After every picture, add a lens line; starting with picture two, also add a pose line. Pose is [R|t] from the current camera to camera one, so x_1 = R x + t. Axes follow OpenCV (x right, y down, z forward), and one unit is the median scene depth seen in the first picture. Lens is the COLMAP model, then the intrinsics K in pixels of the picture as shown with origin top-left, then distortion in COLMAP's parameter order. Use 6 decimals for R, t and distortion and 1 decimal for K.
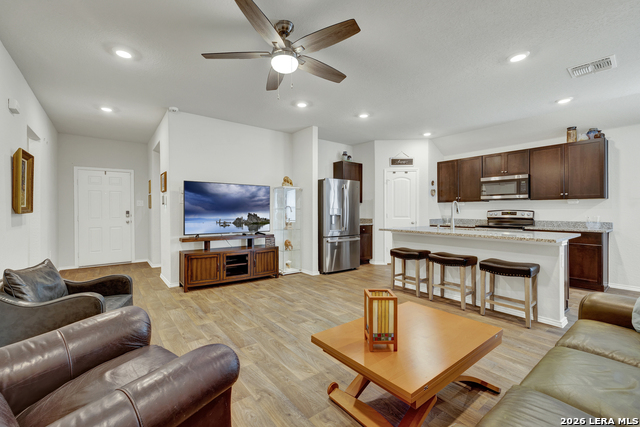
lens RADIAL K [[276.2, 0, 312.1], [0, 276.2, 210.7], [0, 0, 1]] dist [-0.008346, 0.002422]
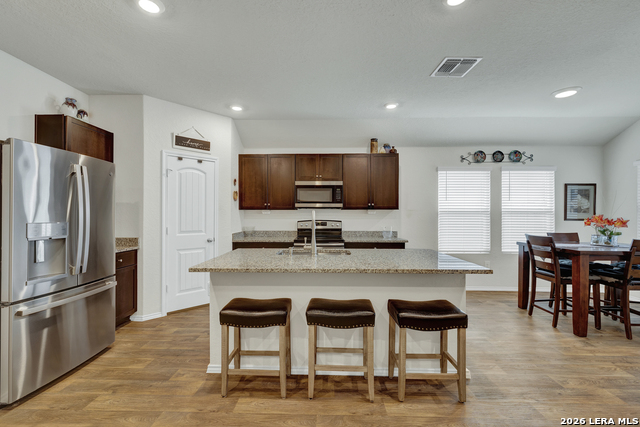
lens RADIAL K [[276.2, 0, 318.8], [0, 276.2, 213.3], [0, 0, 1]] dist [-0.008346, 0.002422]
pose [[0.618664, 0.005902, 0.785633, 0.016544], [-0.002173, 0.999981, -0.005801, -0.019929], [-0.785652, 0.001882, 0.618665, 0.475576]]
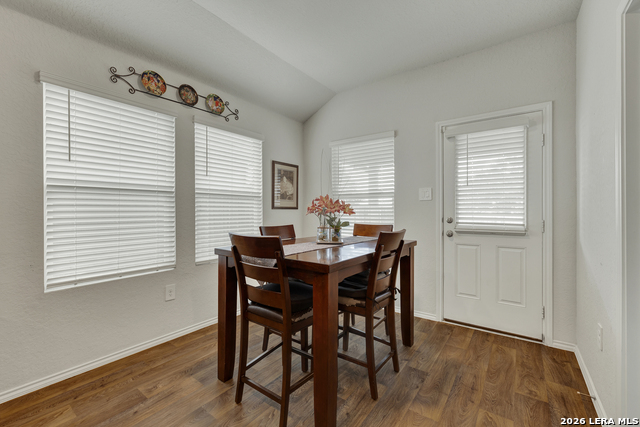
lens RADIAL K [[276.2, 0, 314.1], [0, 276.2, 209.2], [0, 0, 1]] dist [-0.008346, 0.002422]
pose [[-0.276289, 0.004538, 0.961064, 0.554071], [0.004540, 0.999984, -0.003417, 0.000705], [-0.961064, 0.003419, -0.276305, 0.490231]]
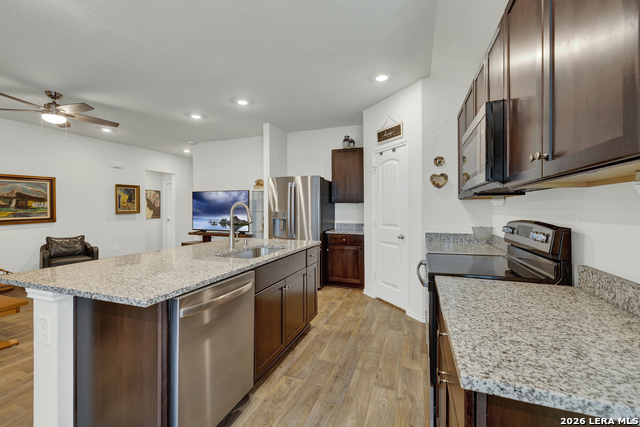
lens RADIAL K [[276.2, 0, 319.4], [0, 276.2, 213.9], [0, 0, 1]] dist [-0.008346, 0.002422]
pose [[0.536591, 0.013200, -0.843739, 0.910918], [-0.001914, 0.999894, 0.014426, -0.013431], [0.843840, -0.006126, 0.536560, 0.664787]]
